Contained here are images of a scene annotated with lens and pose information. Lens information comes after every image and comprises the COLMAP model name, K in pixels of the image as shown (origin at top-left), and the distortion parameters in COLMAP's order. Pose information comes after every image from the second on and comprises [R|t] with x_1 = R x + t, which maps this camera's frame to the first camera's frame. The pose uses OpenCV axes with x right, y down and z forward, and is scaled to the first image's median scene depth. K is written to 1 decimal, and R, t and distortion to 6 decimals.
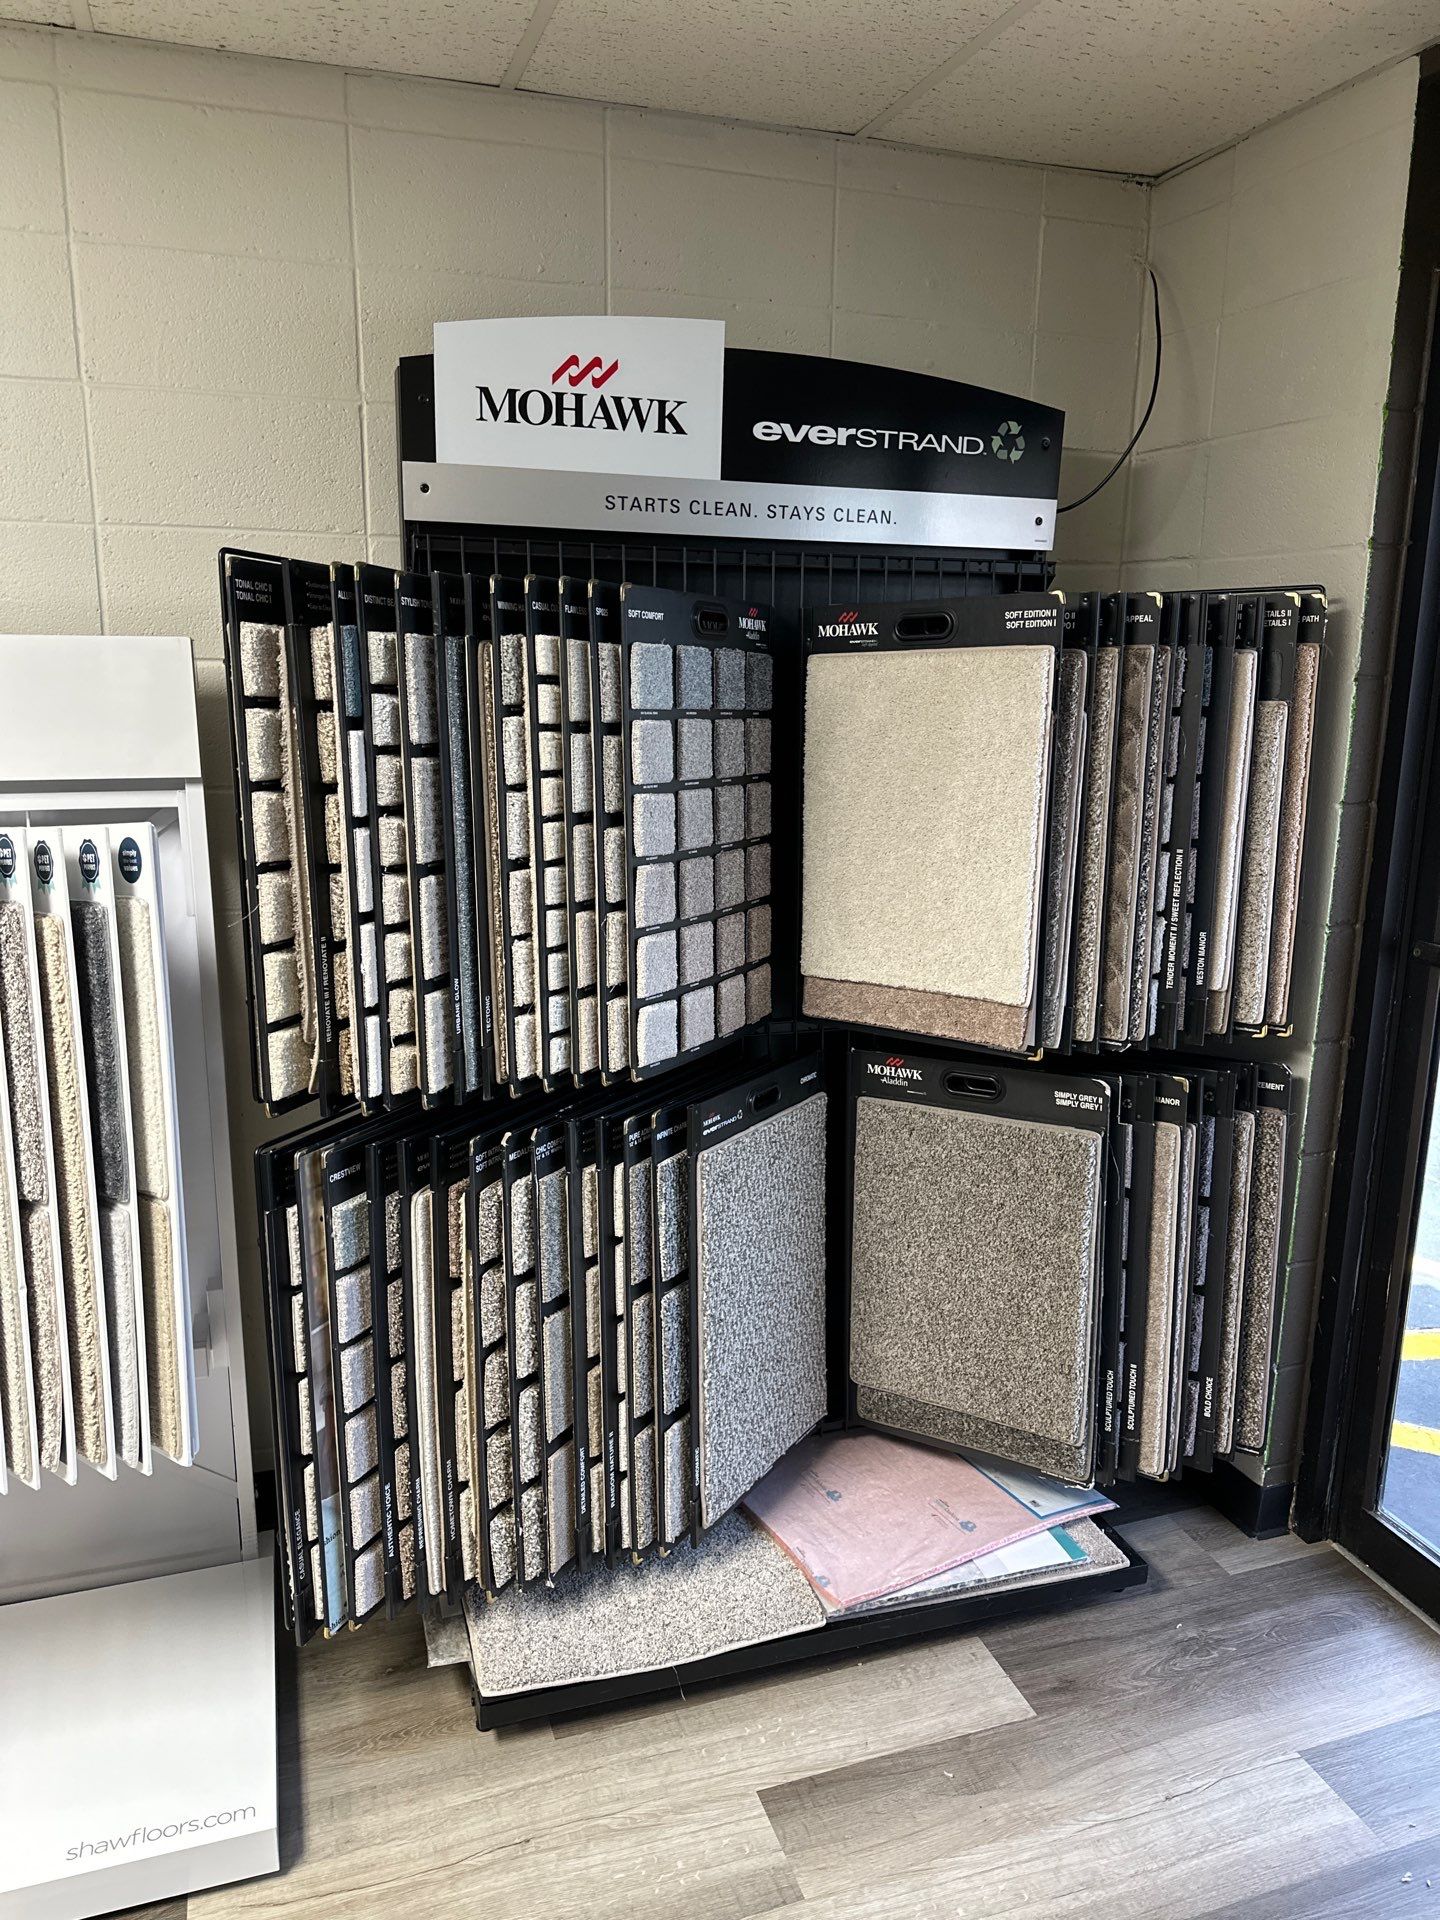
lens RADIAL K [[1376.8, 0, 728.4], [0, 1376.8, 954.4], [0, 0, 1]] dist [0.007695, -0.009445]
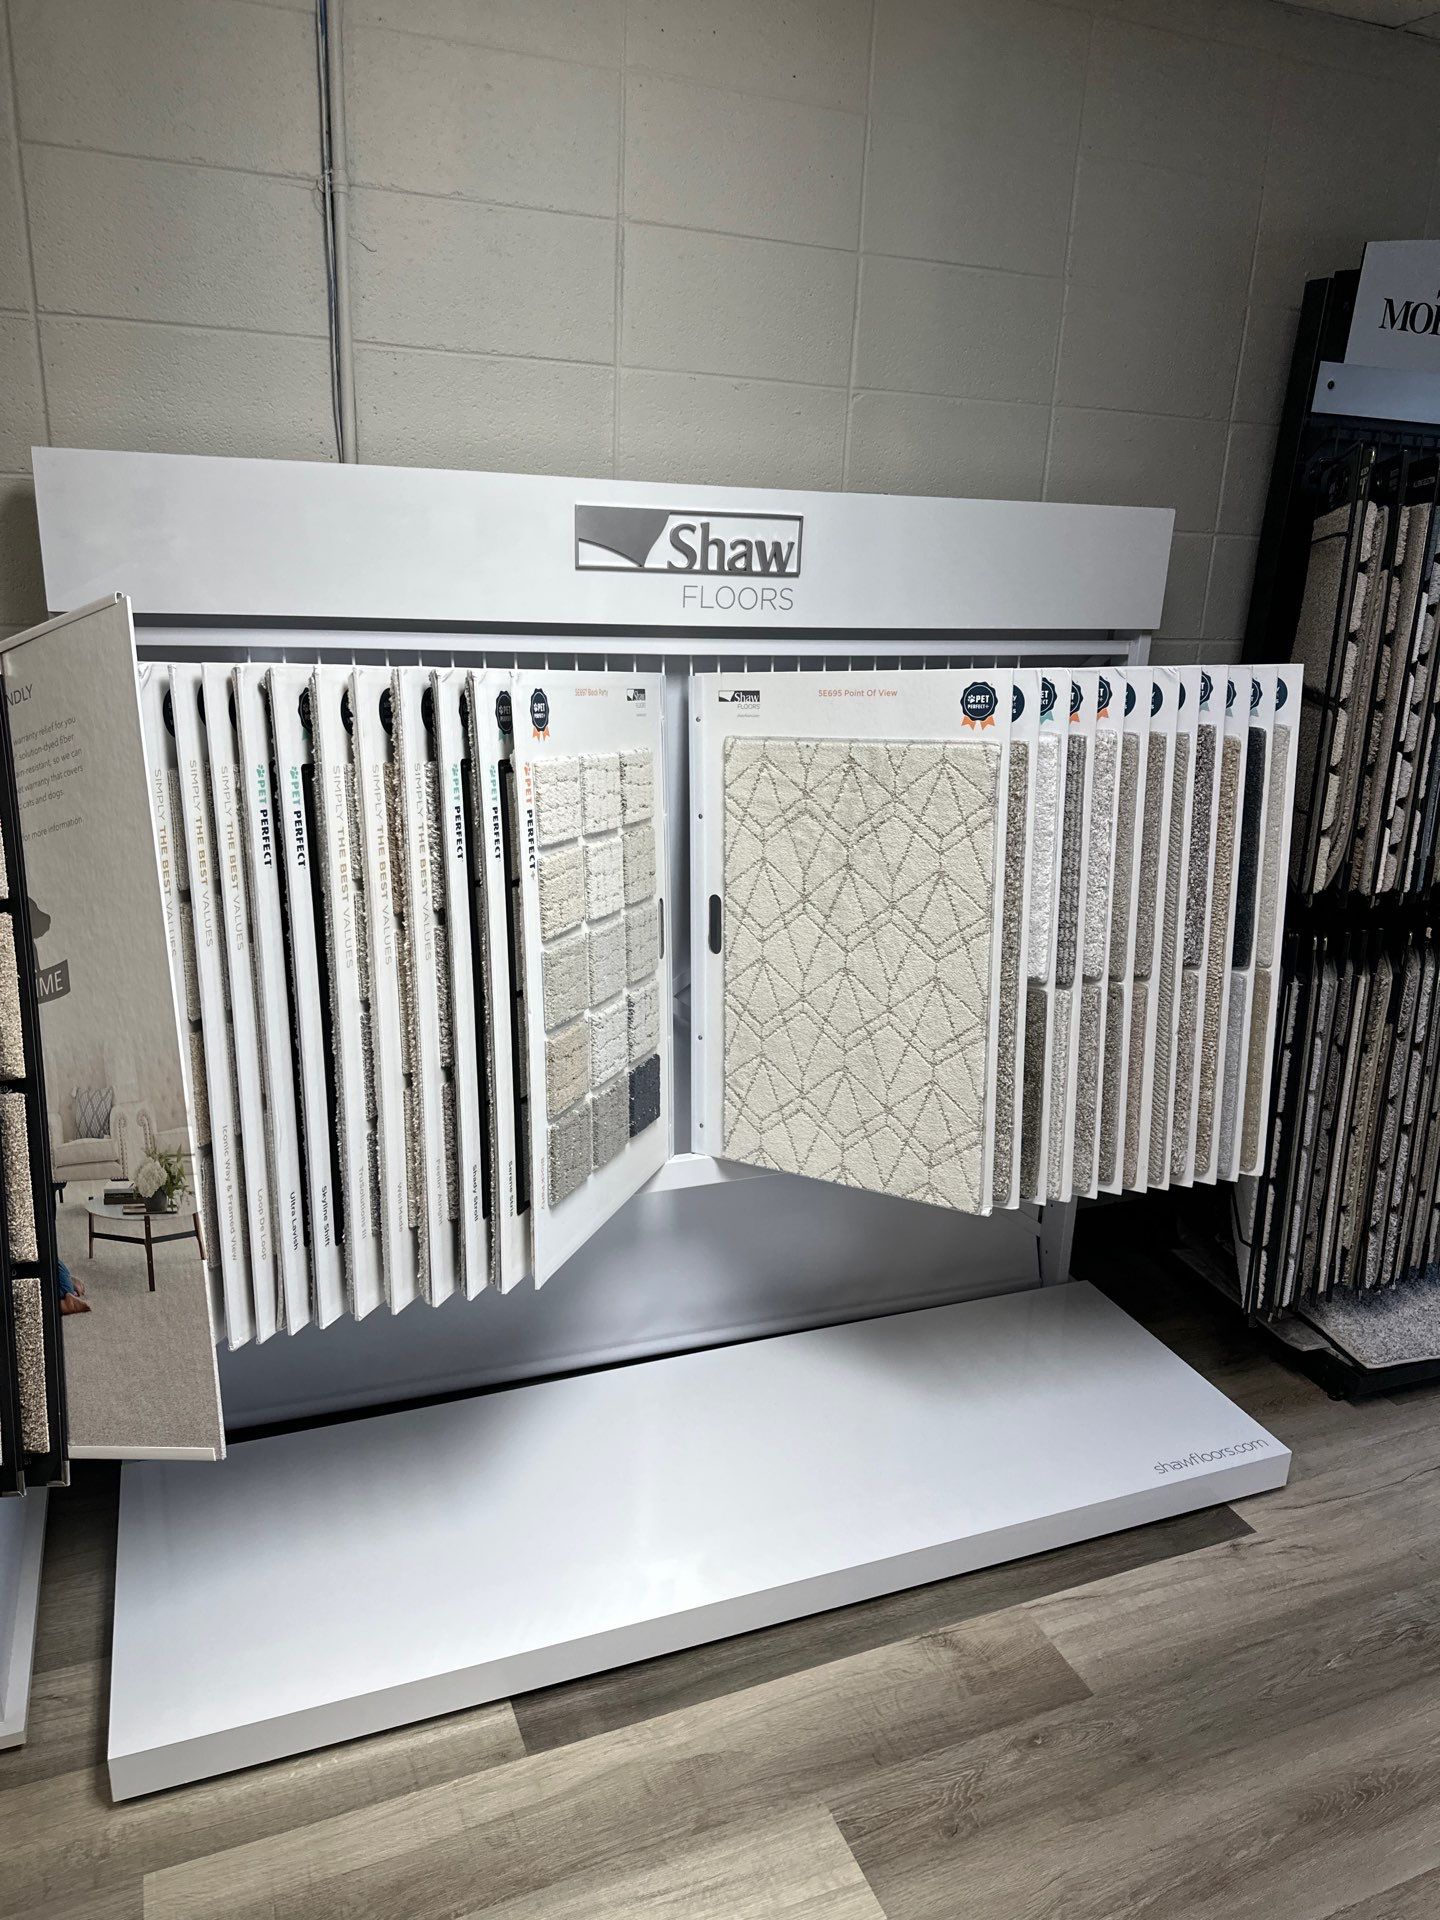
lens RADIAL K [[1376.8, 0, 713.7], [0, 1376.8, 952.7], [0, 0, 1]] dist [0.007695, -0.009445]
pose [[0.997876, 0.014412, 0.063525, -0.834328], [-0.020112, 0.995737, 0.090022, 0.050287], [-0.061957, -0.091109, 0.993912, -0.187857]]
